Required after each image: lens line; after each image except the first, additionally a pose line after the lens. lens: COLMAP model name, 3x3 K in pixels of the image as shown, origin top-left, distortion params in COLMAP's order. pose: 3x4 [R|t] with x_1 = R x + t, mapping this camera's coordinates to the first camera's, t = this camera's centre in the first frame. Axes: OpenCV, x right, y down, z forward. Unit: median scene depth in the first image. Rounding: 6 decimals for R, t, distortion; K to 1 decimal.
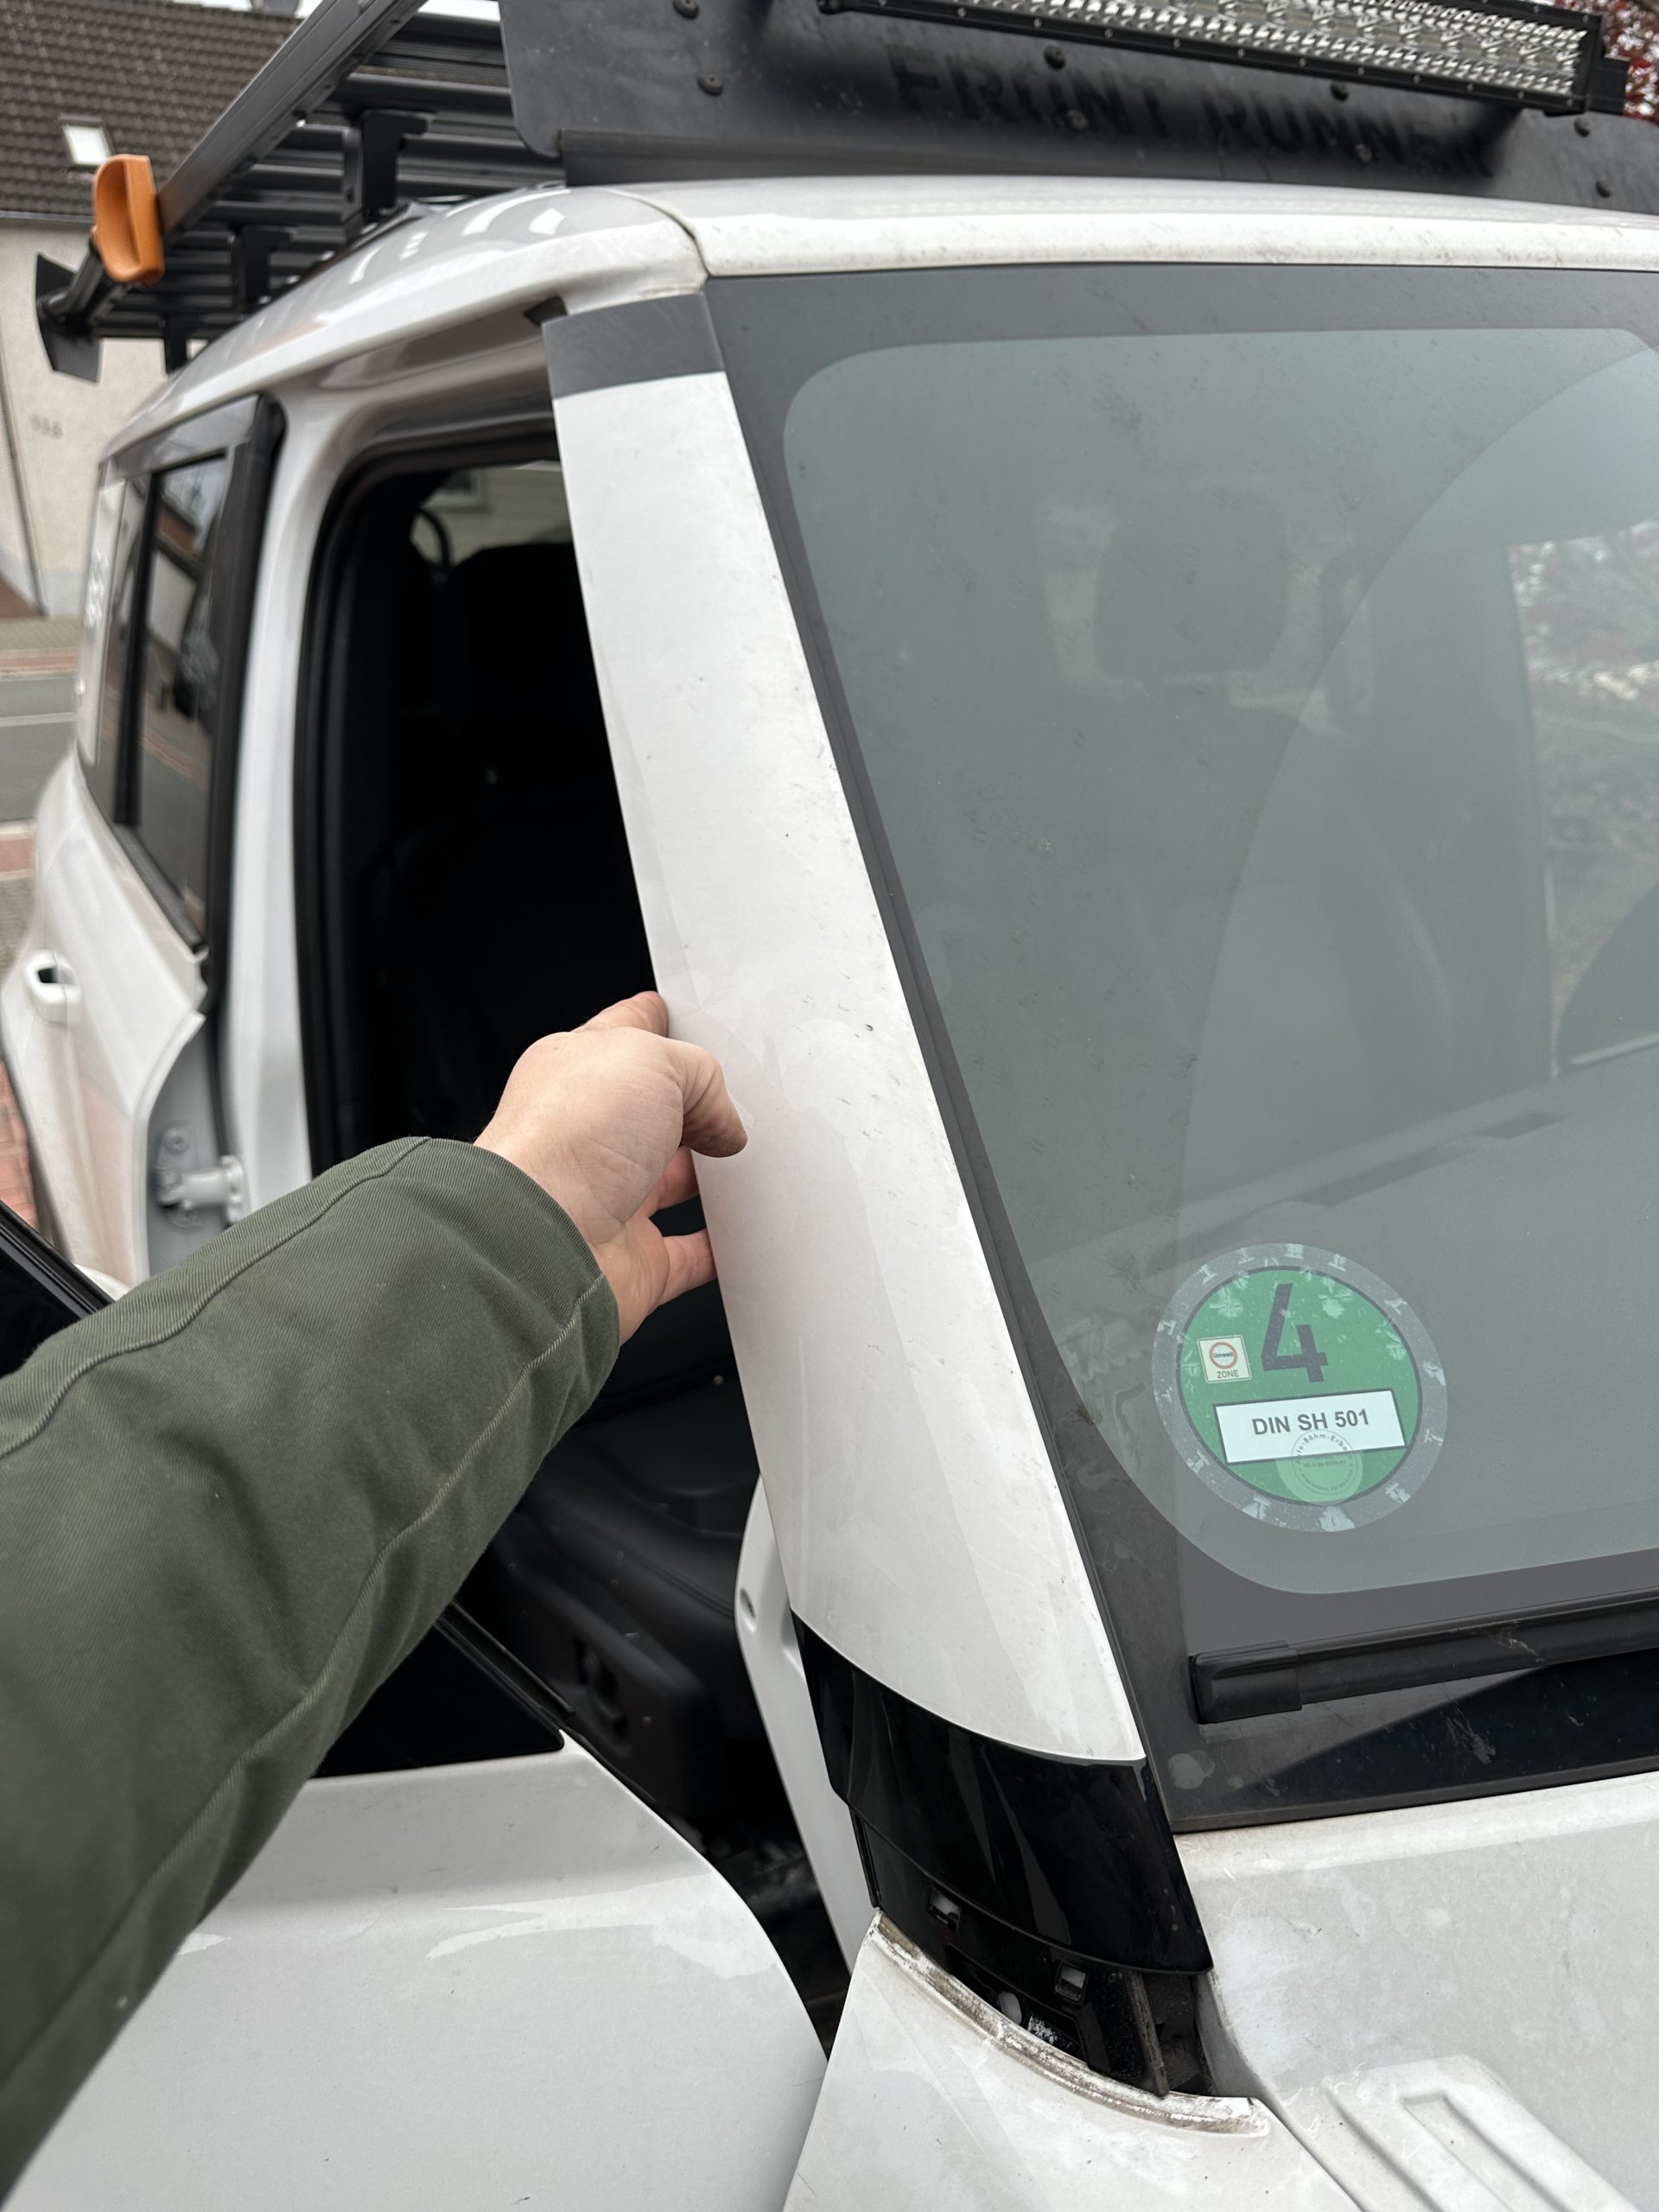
lens RADIAL K [[1618.2, 0, 813.4], [0, 1618.2, 1105.5], [0, 0, 1]] dist [-0.006724, 0.002787]
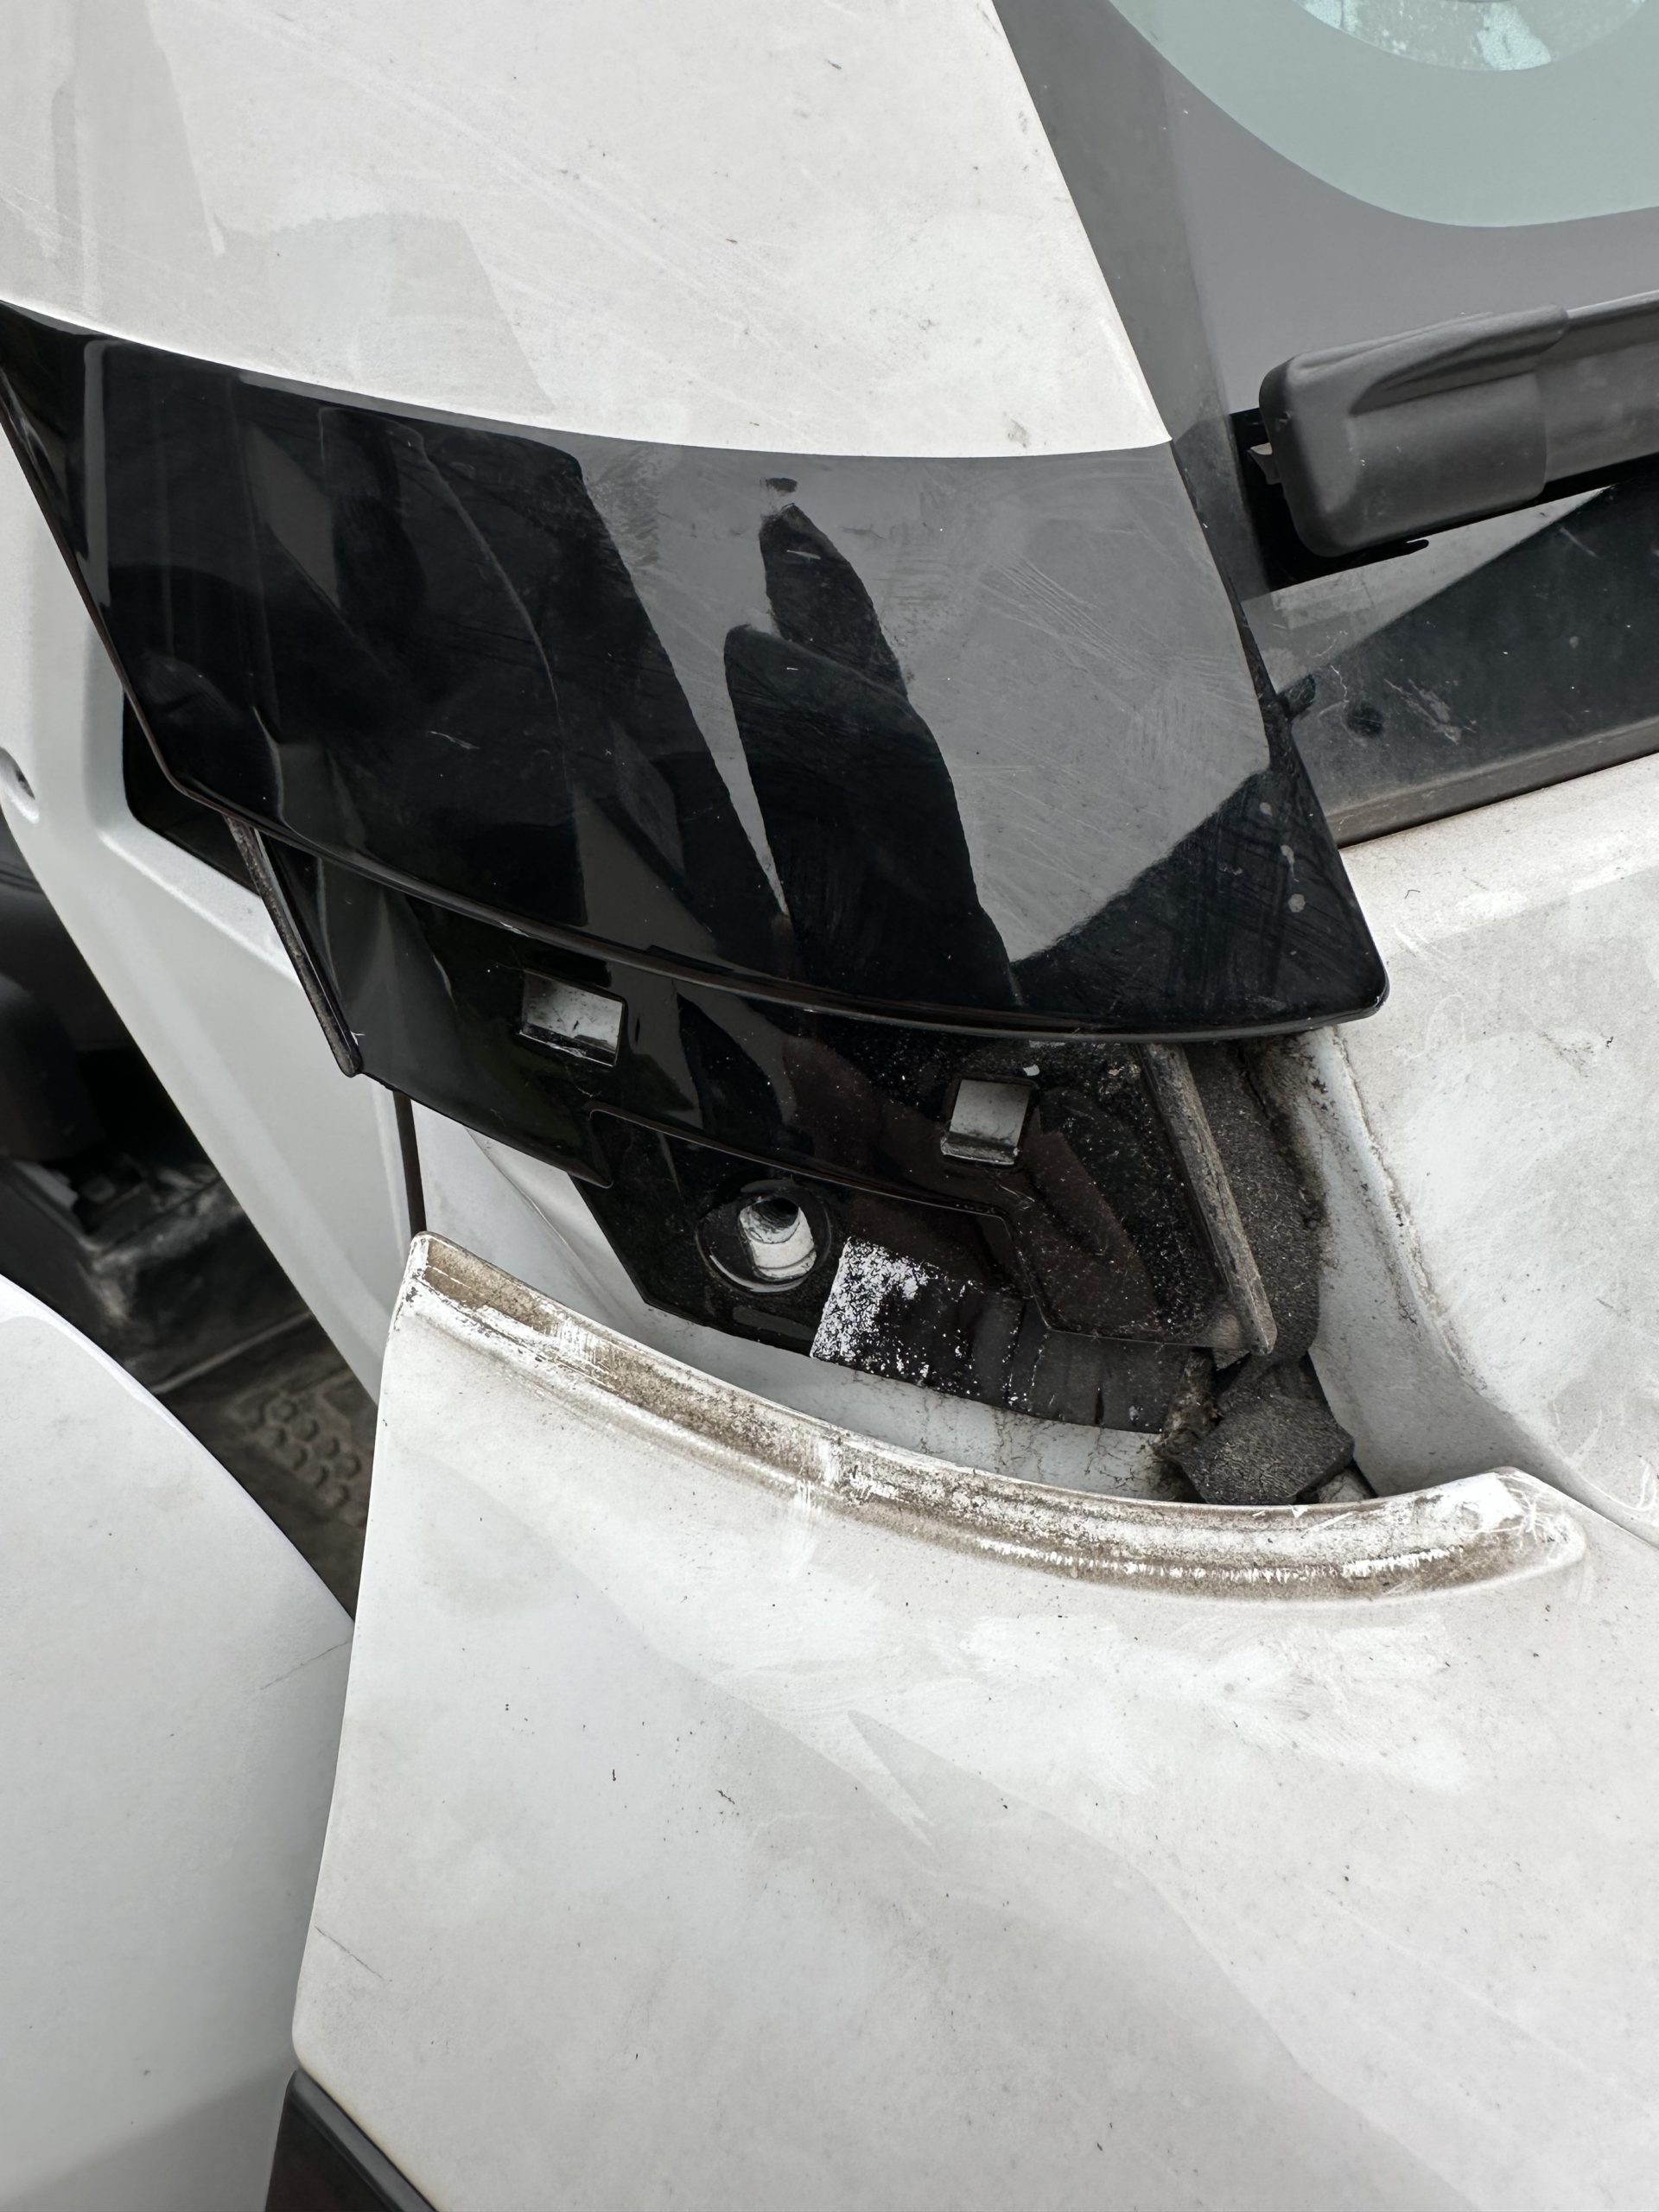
lens RADIAL K [[1618.2, 0, 712.4], [0, 1618.2, 1036.9], [0, 0, 1]] dist [-0.006724, 0.002787]
pose [[0.938672, -0.178744, 0.294864, 0.001599], [0.058102, 0.924914, 0.375711, 0.301898], [-0.339880, -0.335537, 0.878576, 0.628579]]
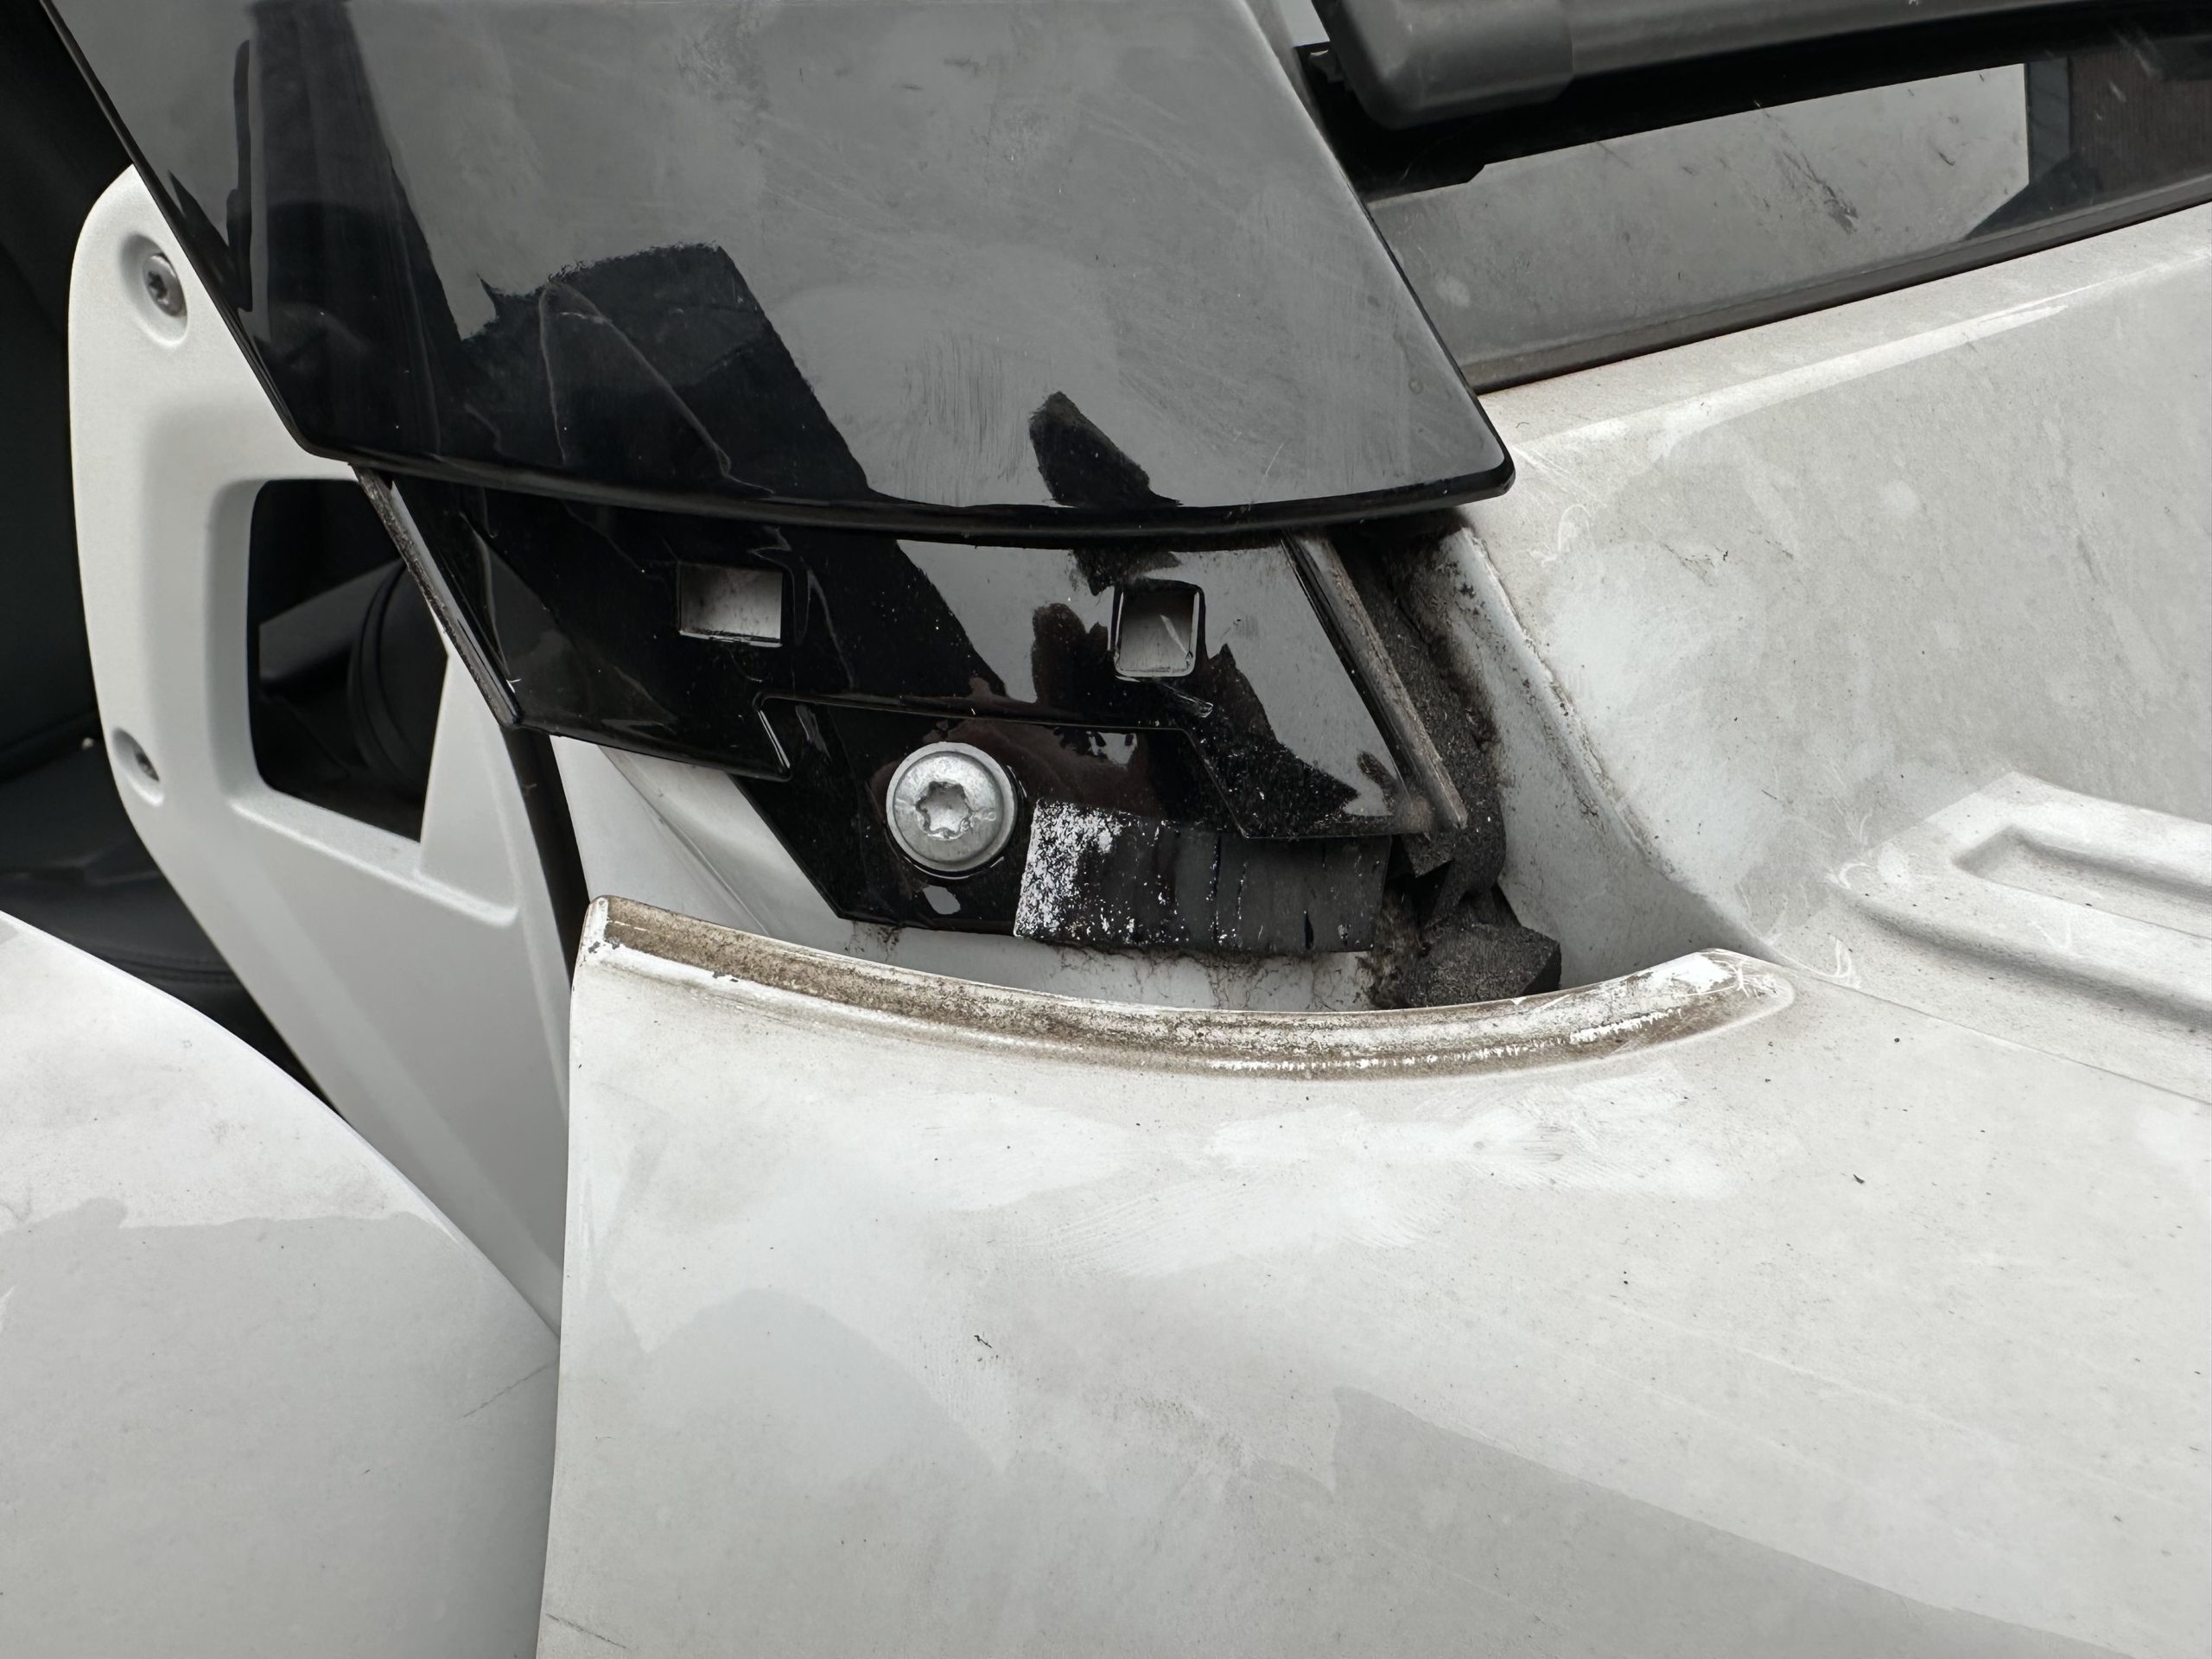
lens RADIAL K [[1618.2, 0, 1042.7], [0, 1618.2, 908.7], [0, 0, 1]] dist [-0.006724, 0.002787]
pose [[0.877458, -0.237517, 0.416717, -0.021772], [0.142123, 0.958519, 0.247069, 0.401979], [-0.458114, -0.157568, 0.874816, 0.606490]]
